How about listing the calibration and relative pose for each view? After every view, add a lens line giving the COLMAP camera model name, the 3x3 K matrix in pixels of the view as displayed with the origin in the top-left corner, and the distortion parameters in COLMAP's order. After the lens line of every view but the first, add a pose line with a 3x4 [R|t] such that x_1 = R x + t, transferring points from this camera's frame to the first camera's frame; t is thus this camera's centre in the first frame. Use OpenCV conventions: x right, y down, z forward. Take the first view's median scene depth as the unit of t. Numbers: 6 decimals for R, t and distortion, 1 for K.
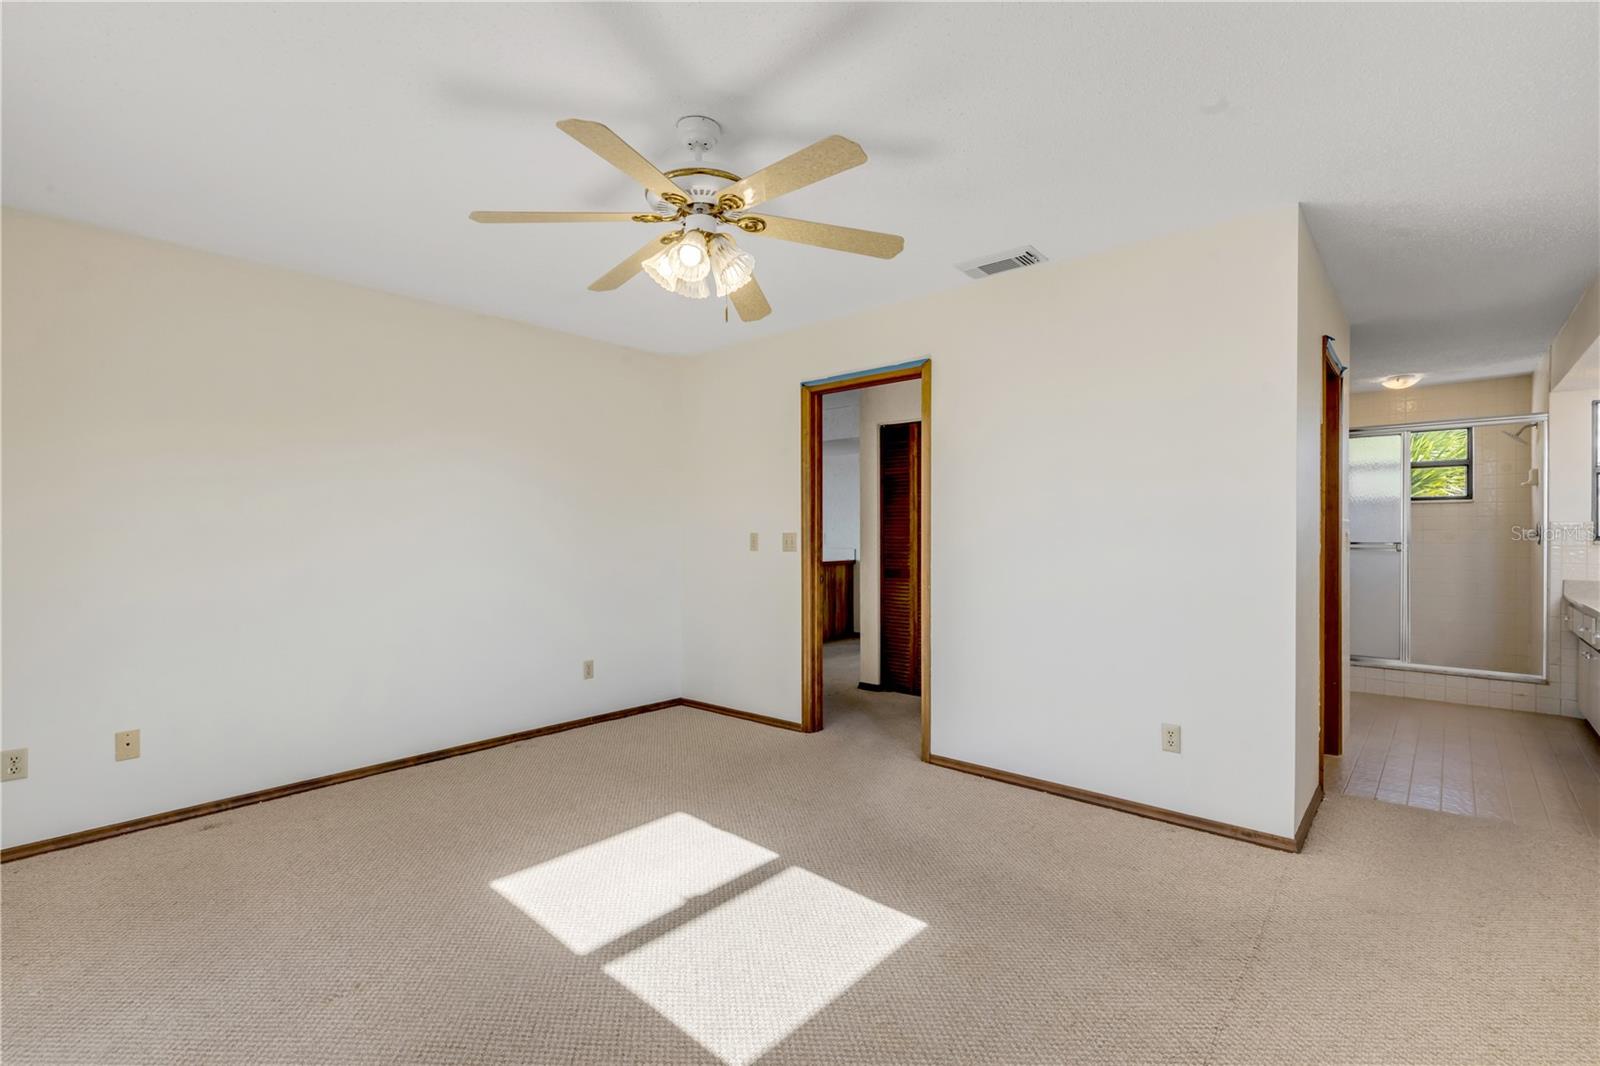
lens RADIAL K [[718.9, 0, 794.4], [0, 718.9, 534.7], [0, 0, 1]] dist [0.004229, -0.001063]
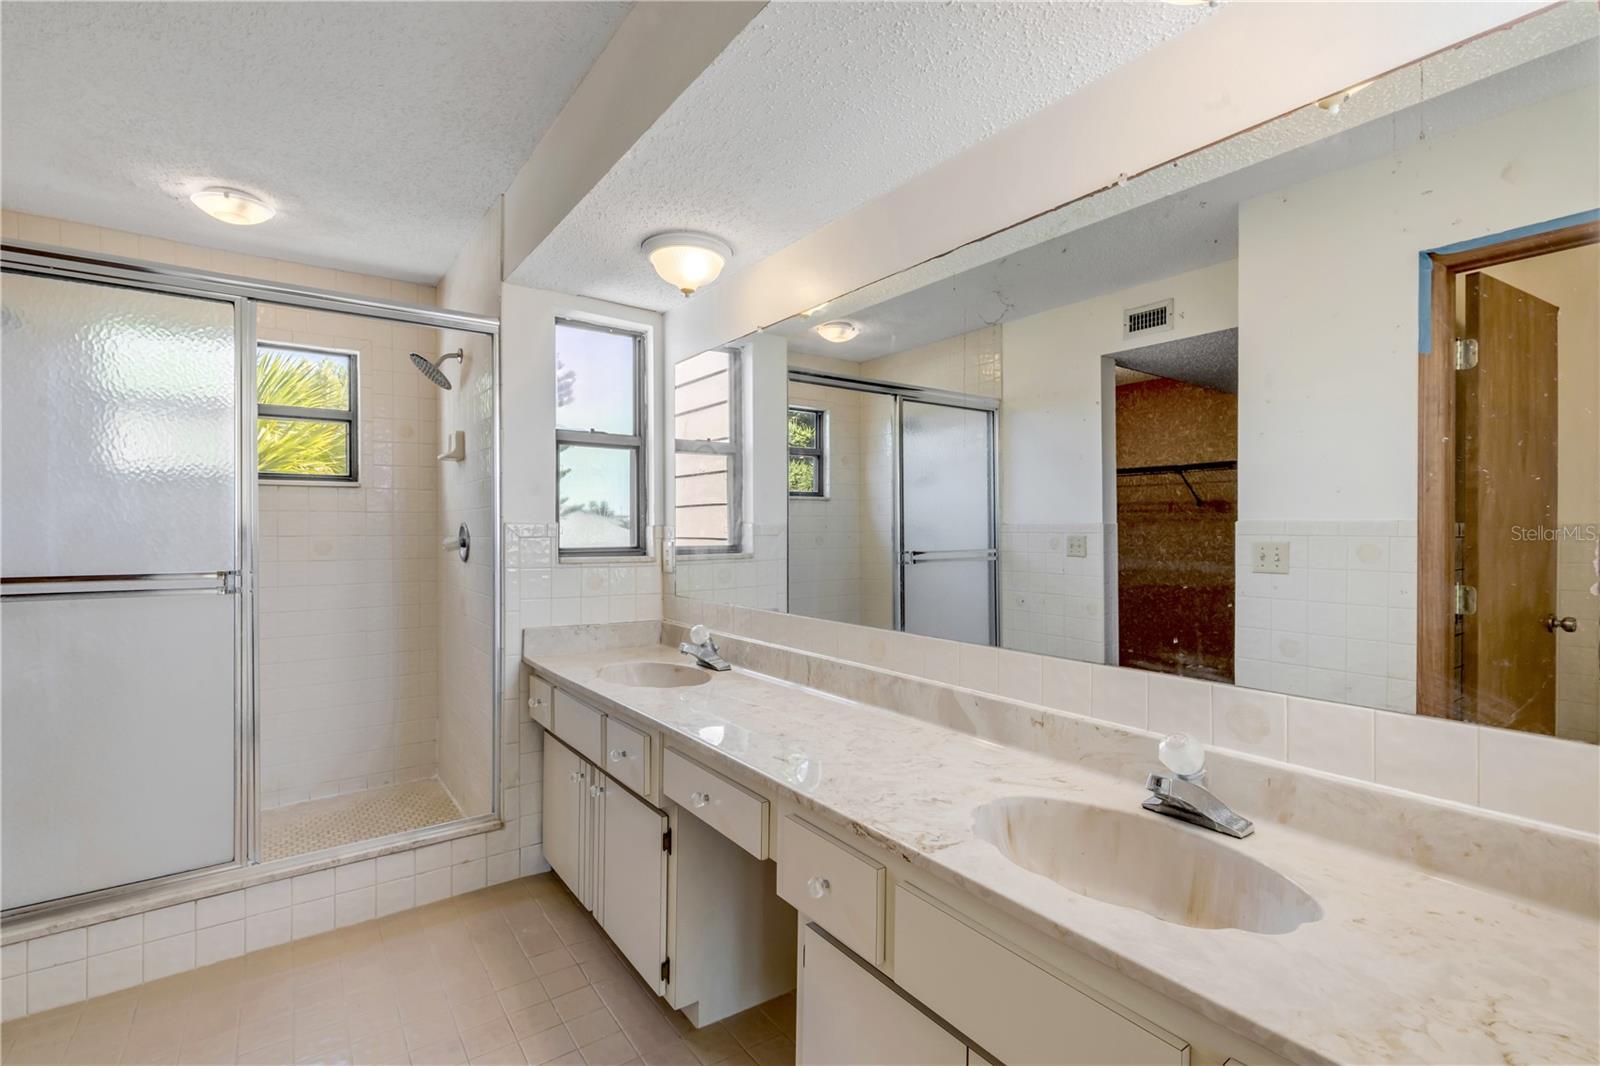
lens RADIAL K [[718.9, 0, 794.8], [0, 718.9, 537.6], [0, 0, 1]] dist [0.004229, -0.001063]
pose [[0.215478, -0.001670, 0.976507, 0.466158], [0.000996, 0.999998, 0.001491, -0.005487], [-0.976508, 0.000652, 0.215479, 0.548993]]
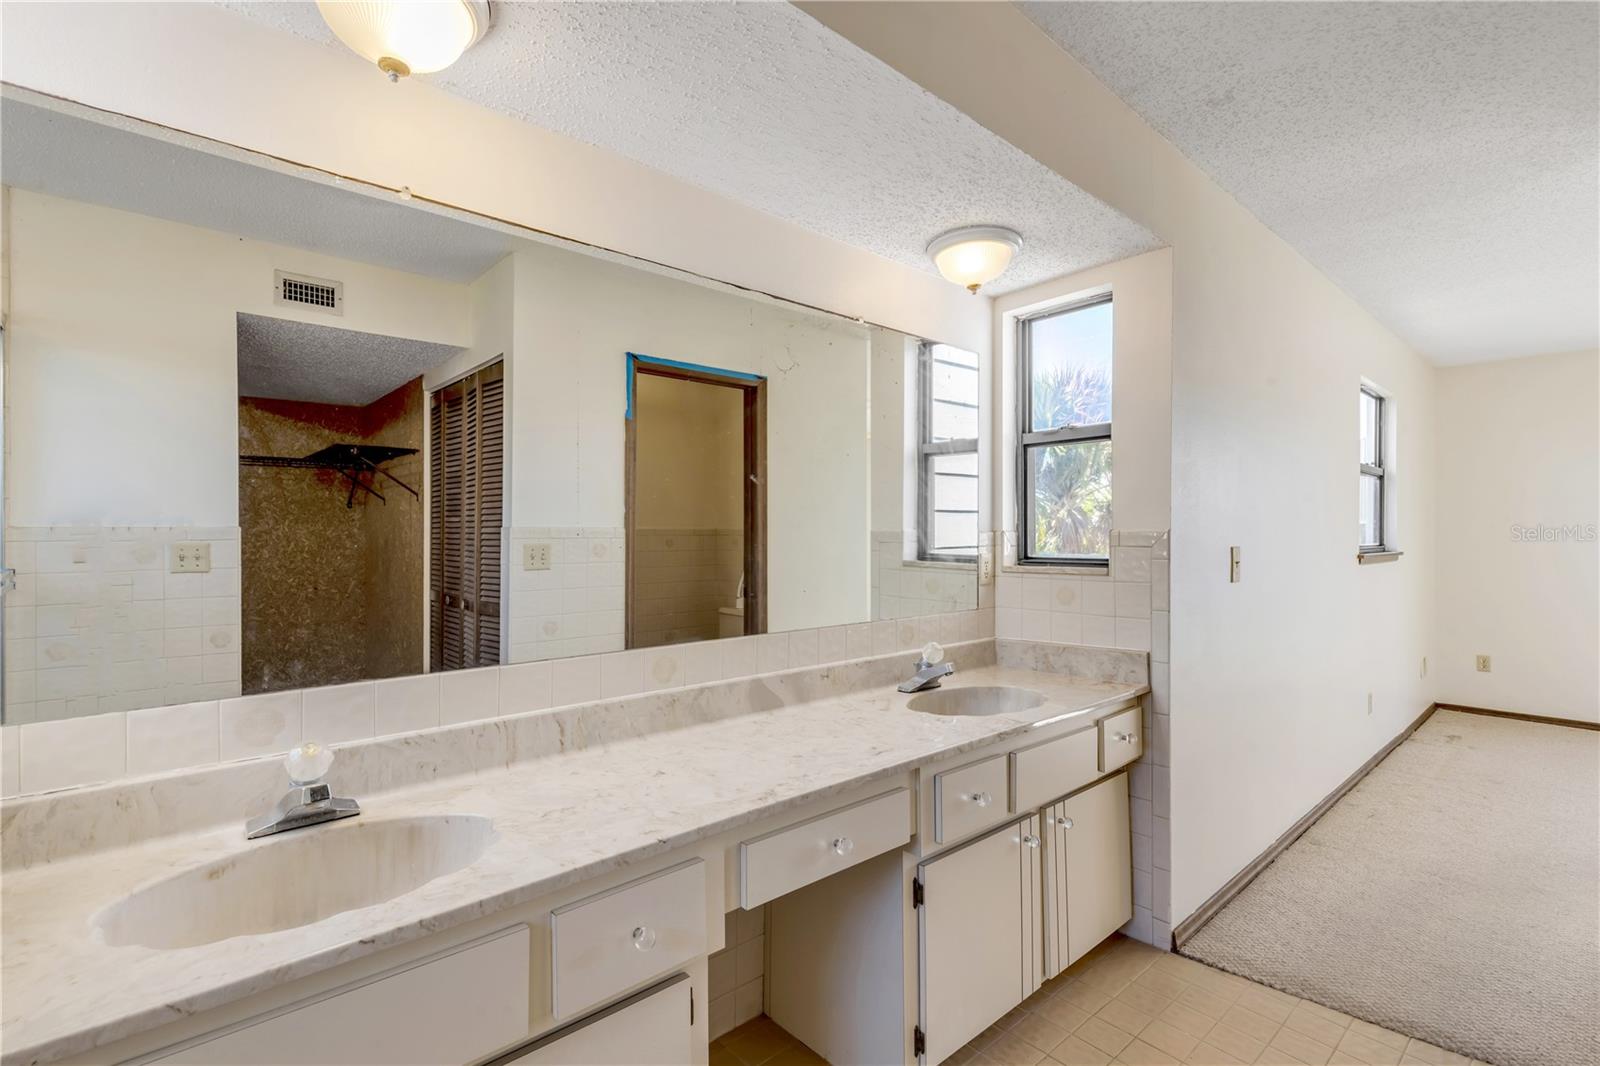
lens RADIAL K [[718.9, 0, 800.4], [0, 718.9, 523.6], [0, 0, 1]] dist [0.004229, -0.001063]
pose [[-0.989509, 0.004675, 0.144393, 0.896415], [0.004810, 0.999988, 0.000585, -0.025345], [-0.144388, 0.001273, -0.989520, 1.168713]]
